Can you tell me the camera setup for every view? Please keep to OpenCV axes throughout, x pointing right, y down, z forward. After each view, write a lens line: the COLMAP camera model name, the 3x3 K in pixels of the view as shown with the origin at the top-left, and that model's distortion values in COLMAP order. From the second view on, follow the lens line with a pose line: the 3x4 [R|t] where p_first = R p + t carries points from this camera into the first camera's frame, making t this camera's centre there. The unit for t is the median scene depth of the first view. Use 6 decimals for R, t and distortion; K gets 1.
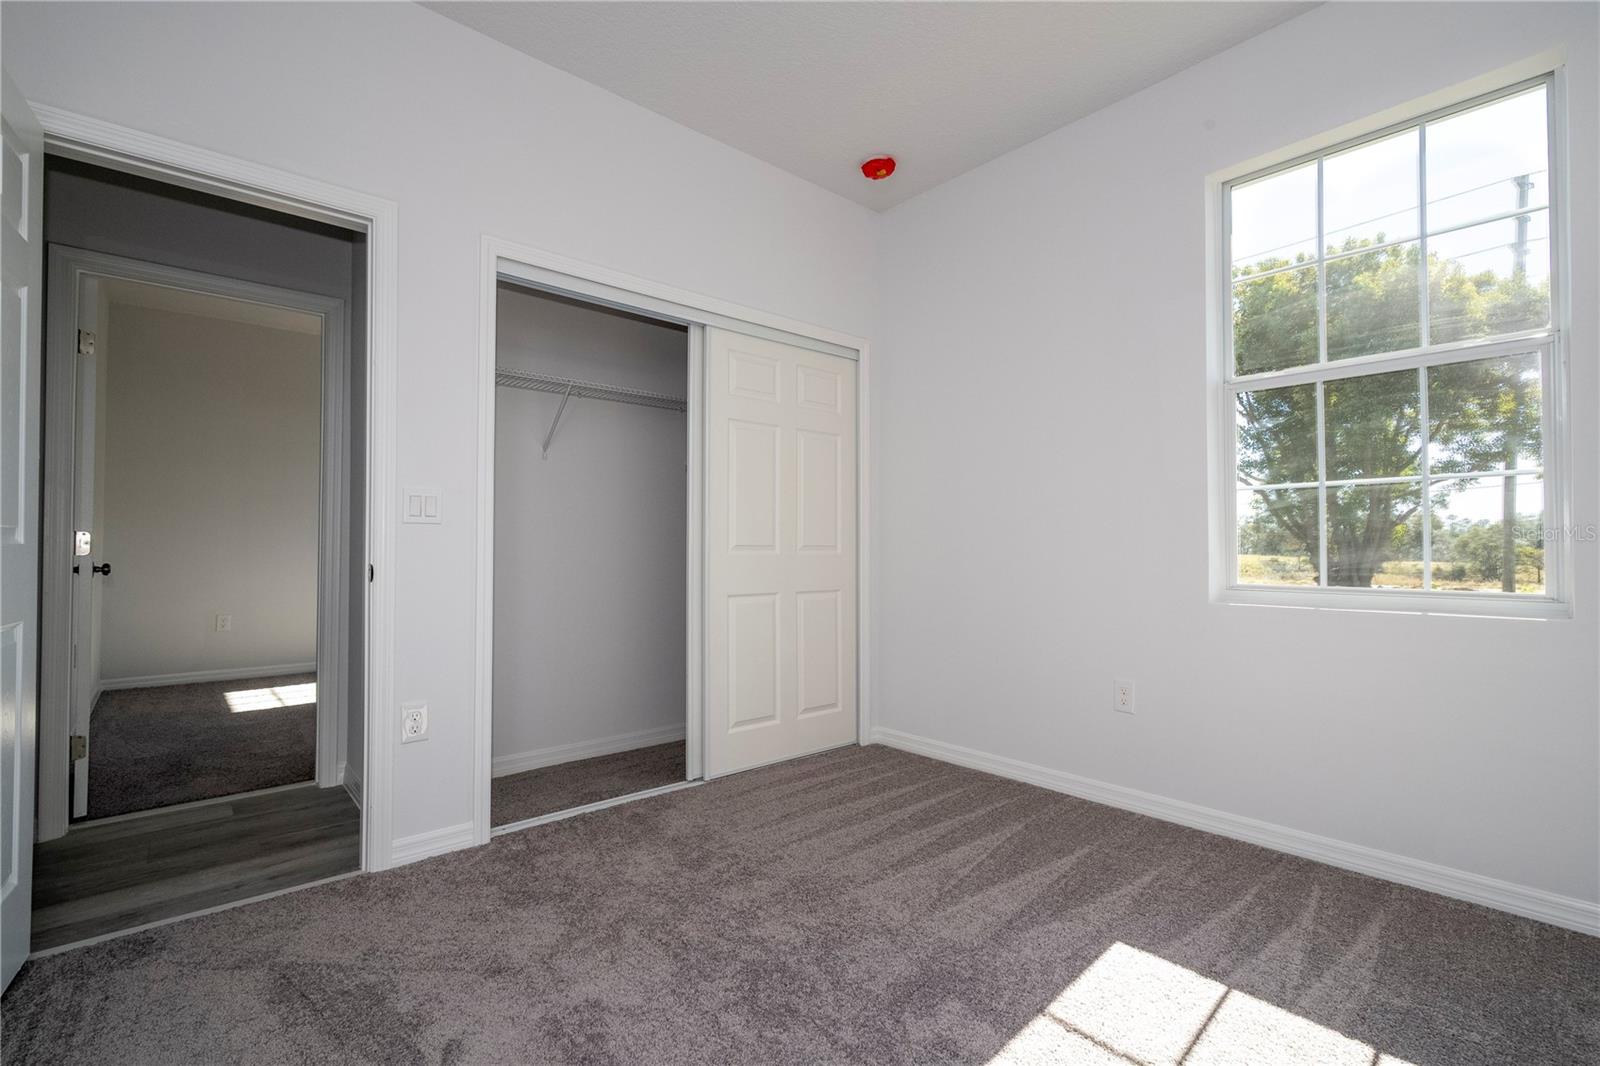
lens RADIAL K [[751.6, 0, 800.0], [0, 751.6, 533.0], [0, 0, 1]] dist [0.001427, 0.000677]
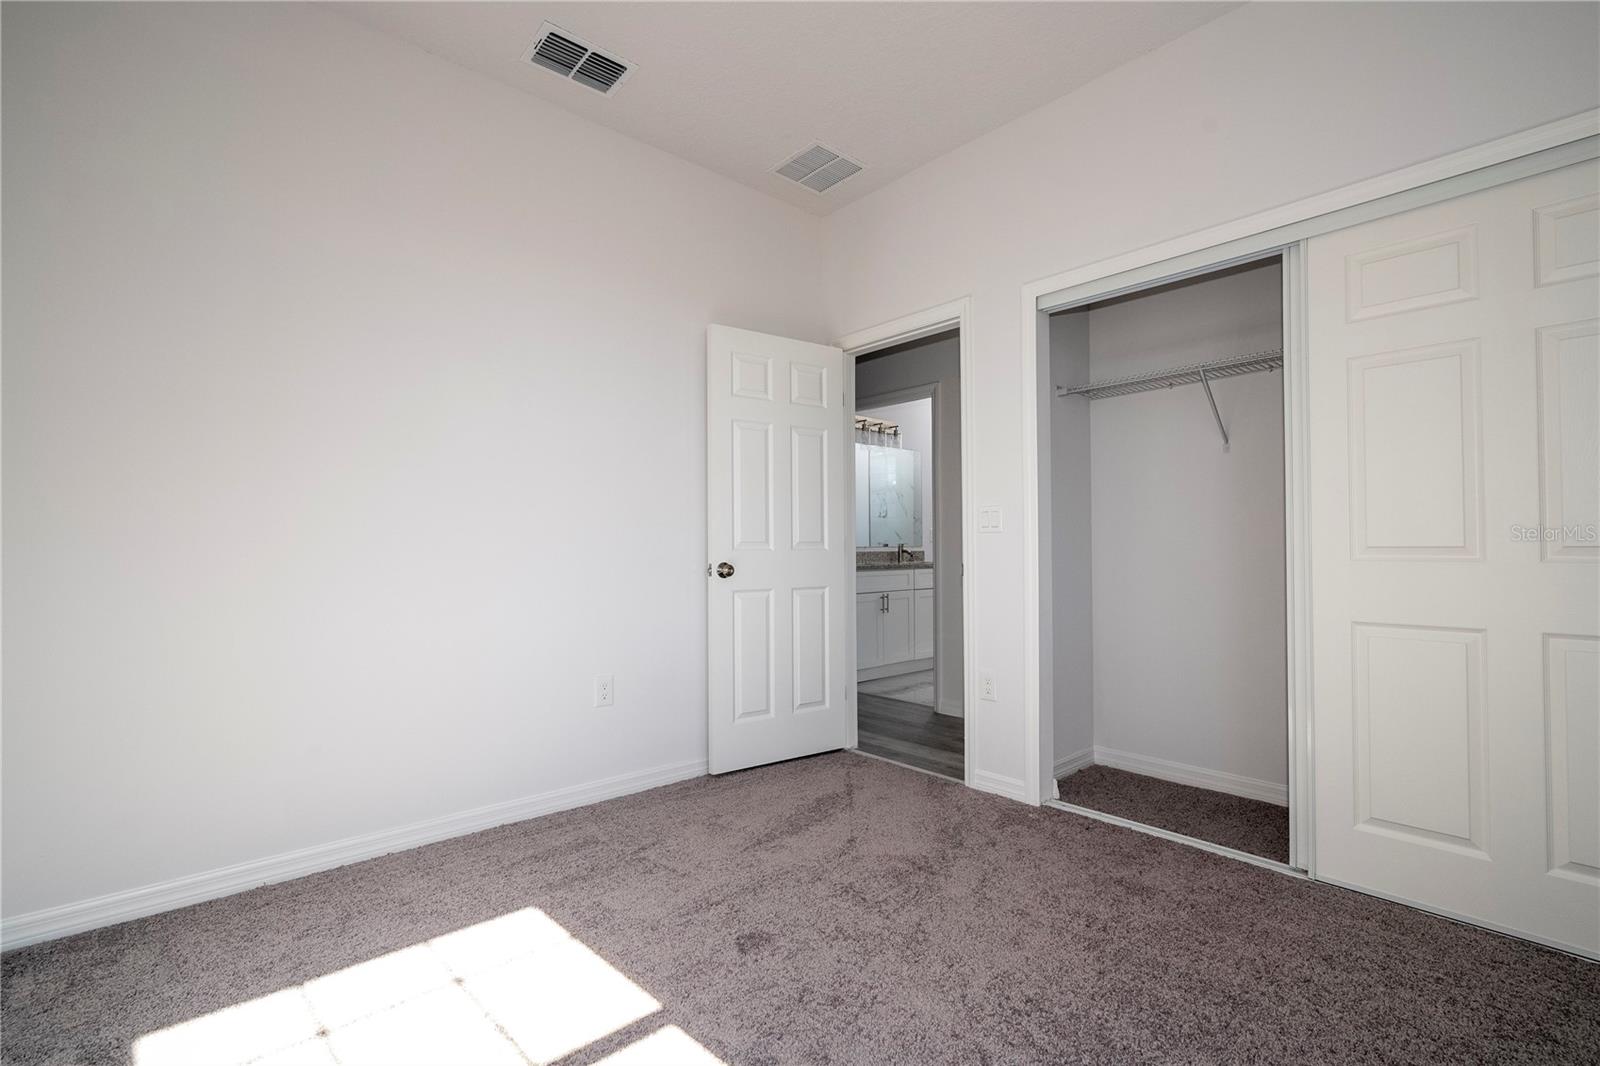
lens RADIAL K [[724.3, 0, 813.7], [0, 724.3, 535.3], [0, 0, 1]] dist [-0.000606, 0.000633]
pose [[-0.004932, -0.022312, -0.999739, 0.654497], [0.021423, 0.999519, -0.022412, 0.012042], [0.999758, -0.021528, -0.004451, 0.619938]]
